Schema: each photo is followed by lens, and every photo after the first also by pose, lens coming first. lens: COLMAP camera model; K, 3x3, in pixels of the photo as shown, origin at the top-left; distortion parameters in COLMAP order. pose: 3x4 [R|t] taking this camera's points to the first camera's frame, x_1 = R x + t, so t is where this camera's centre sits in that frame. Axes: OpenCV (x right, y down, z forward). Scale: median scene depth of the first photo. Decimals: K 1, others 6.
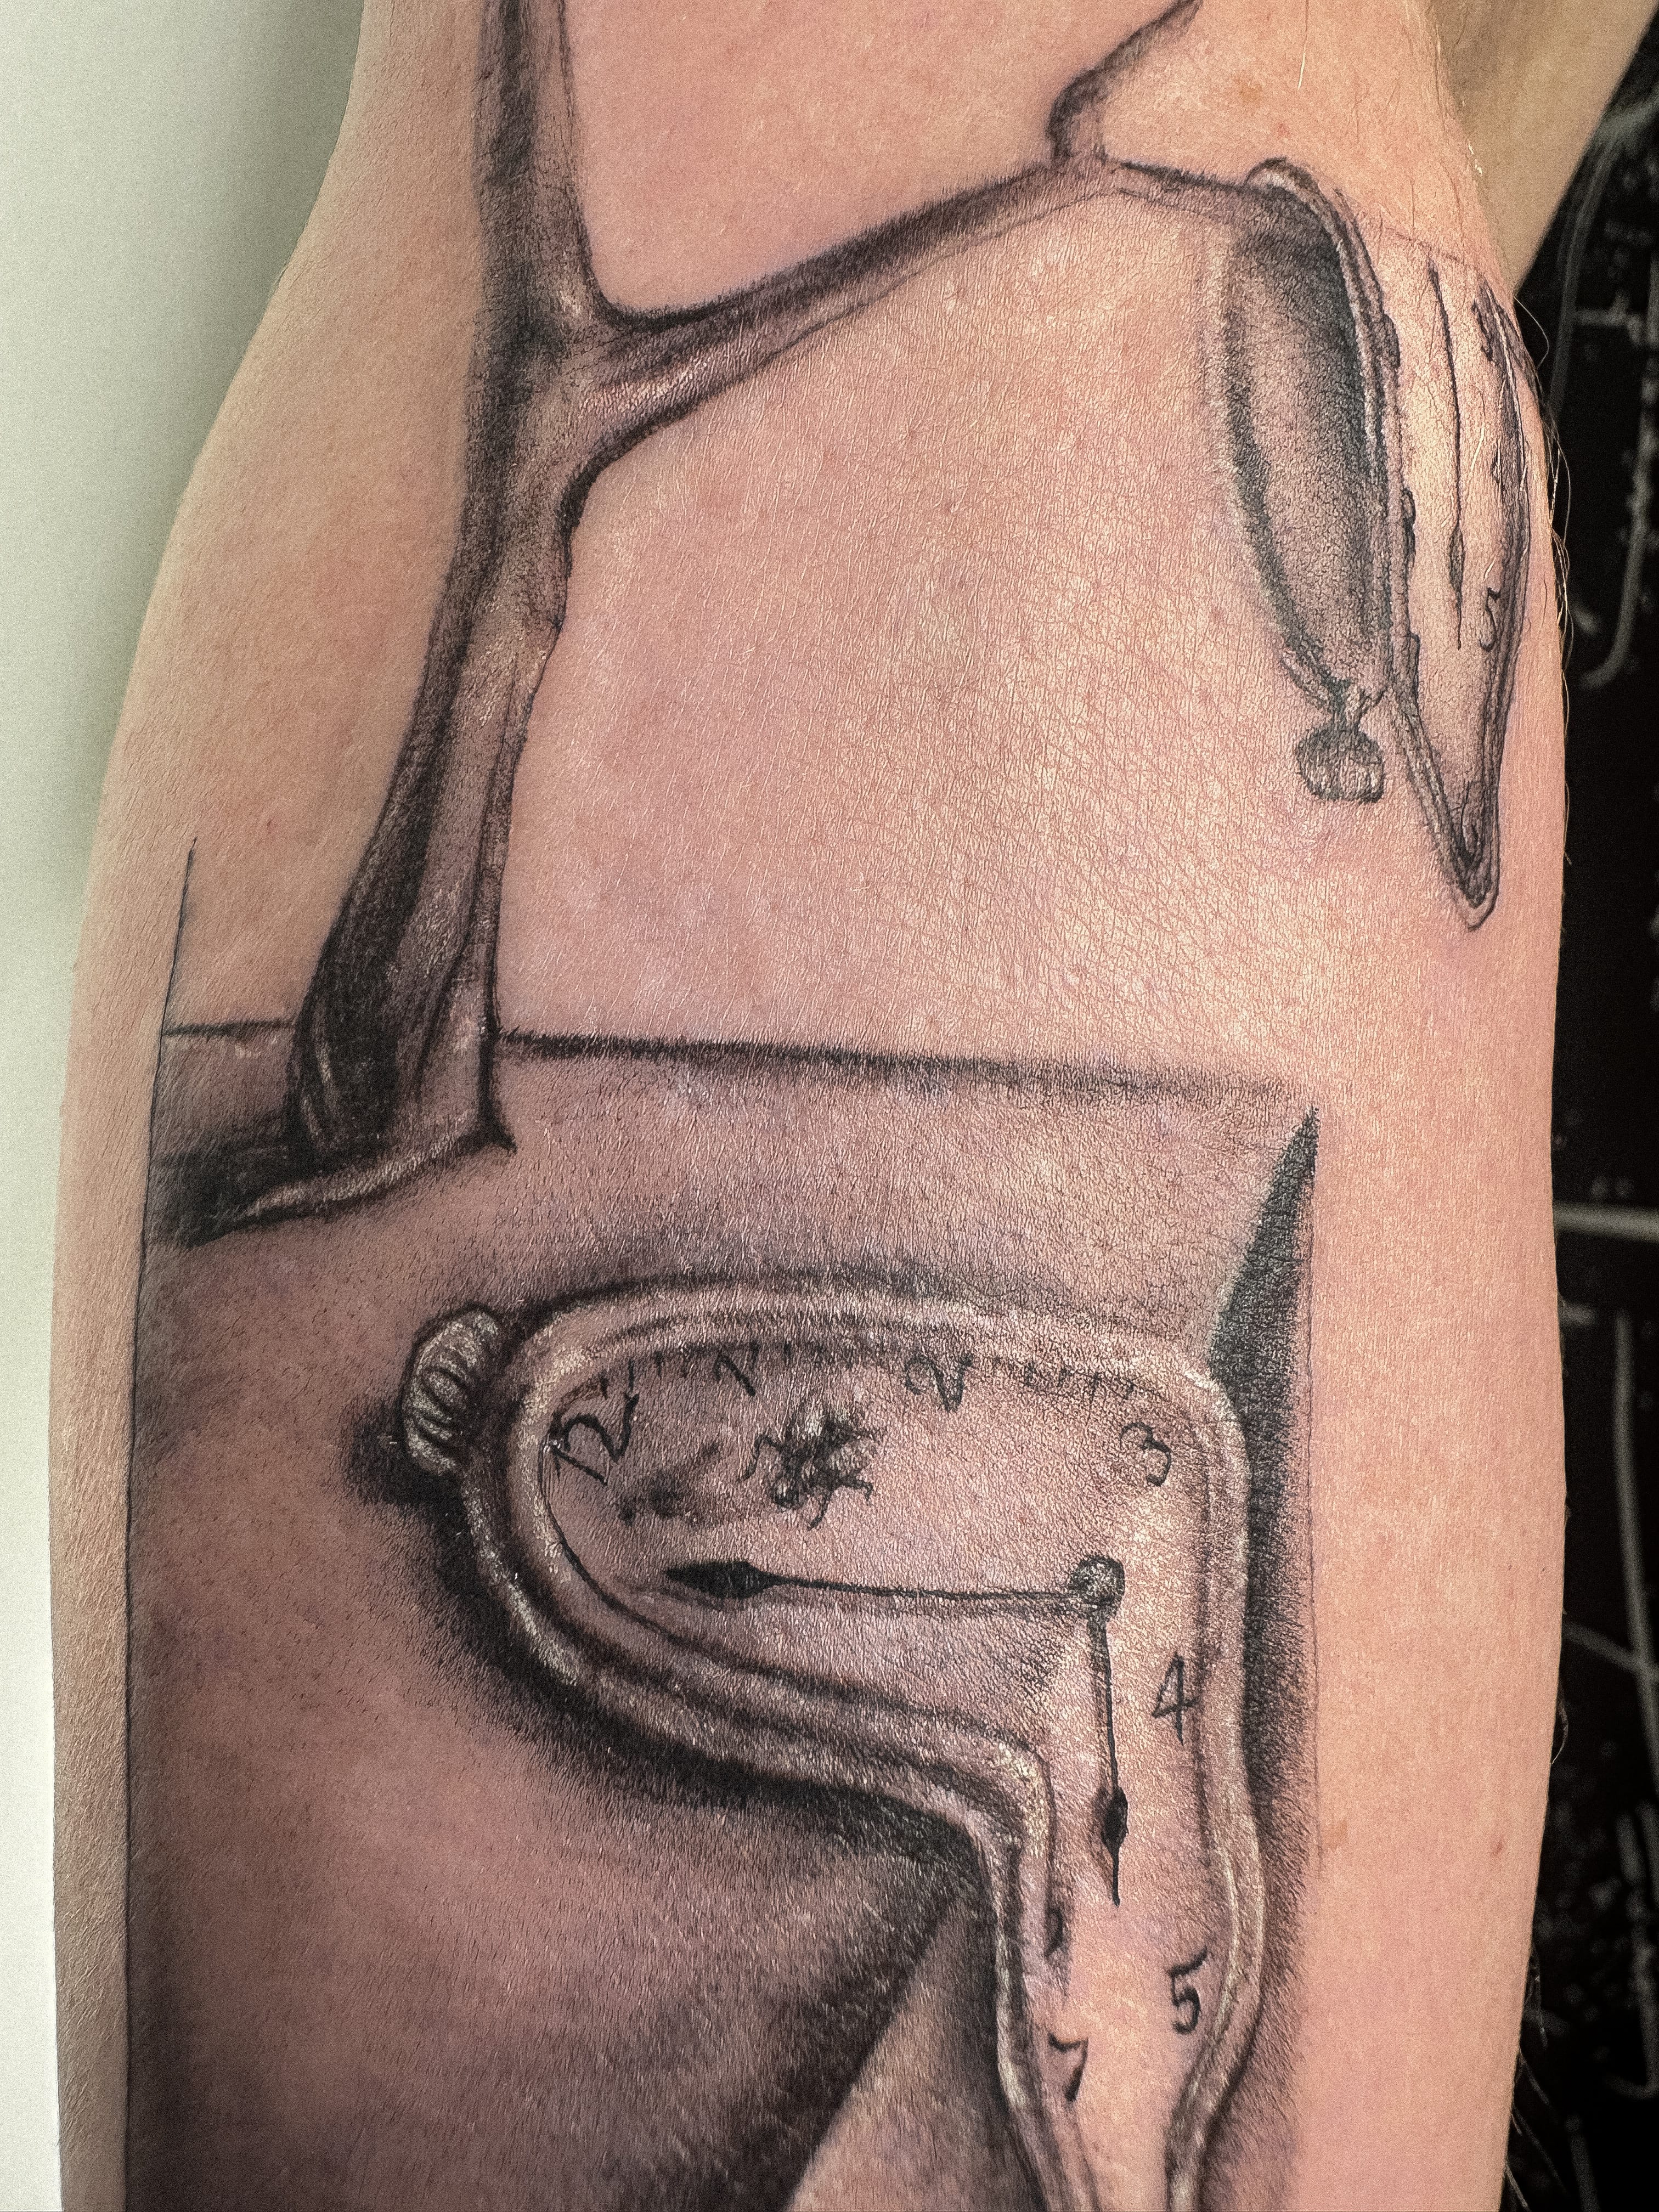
lens RADIAL K [[1725.2, 0, 830.5], [0, 1725.2, 1105.3], [0, 0, 1]] dist [-0.017664, -0.005559]
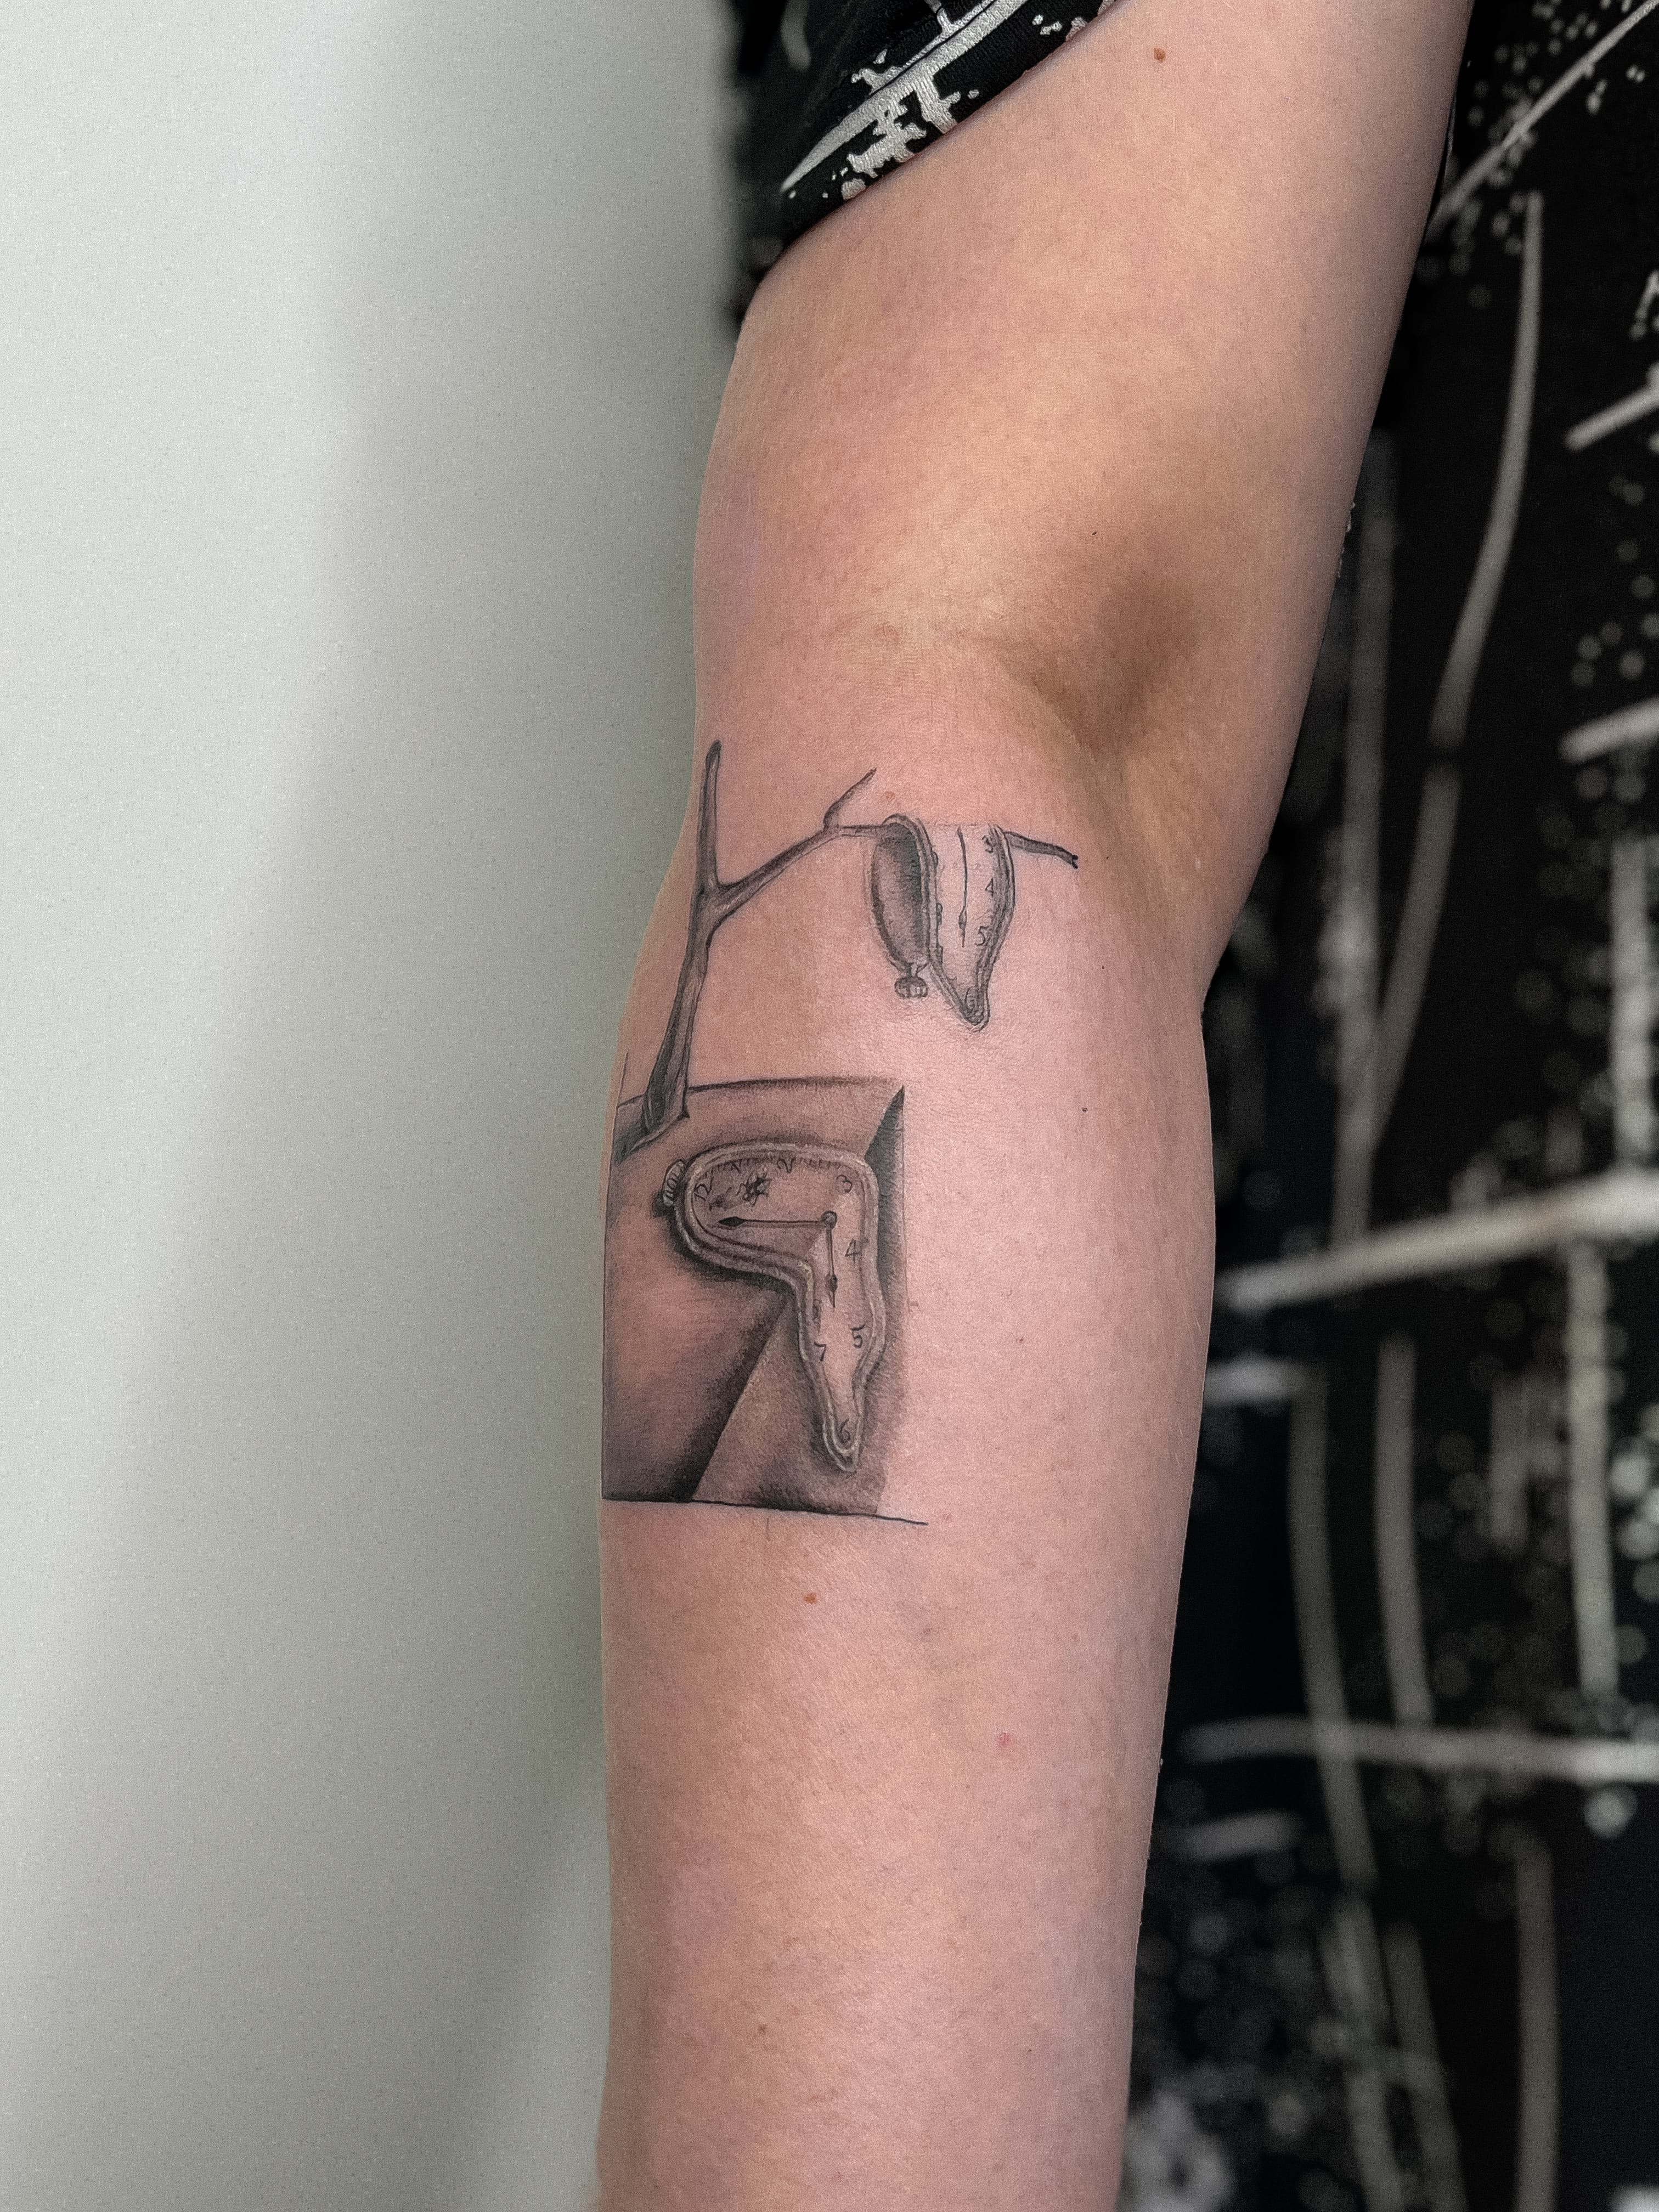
lens RADIAL K [[1725.2, 0, 828.9], [0, 1725.2, 1106.5], [0, 0, 1]] dist [-0.017664, -0.005559]
pose [[0.922442, -0.089913, -0.375522, 1.482021], [0.025316, 0.984502, -0.173537, 0.653218], [0.385305, 0.150571, 0.910422, -2.235237]]
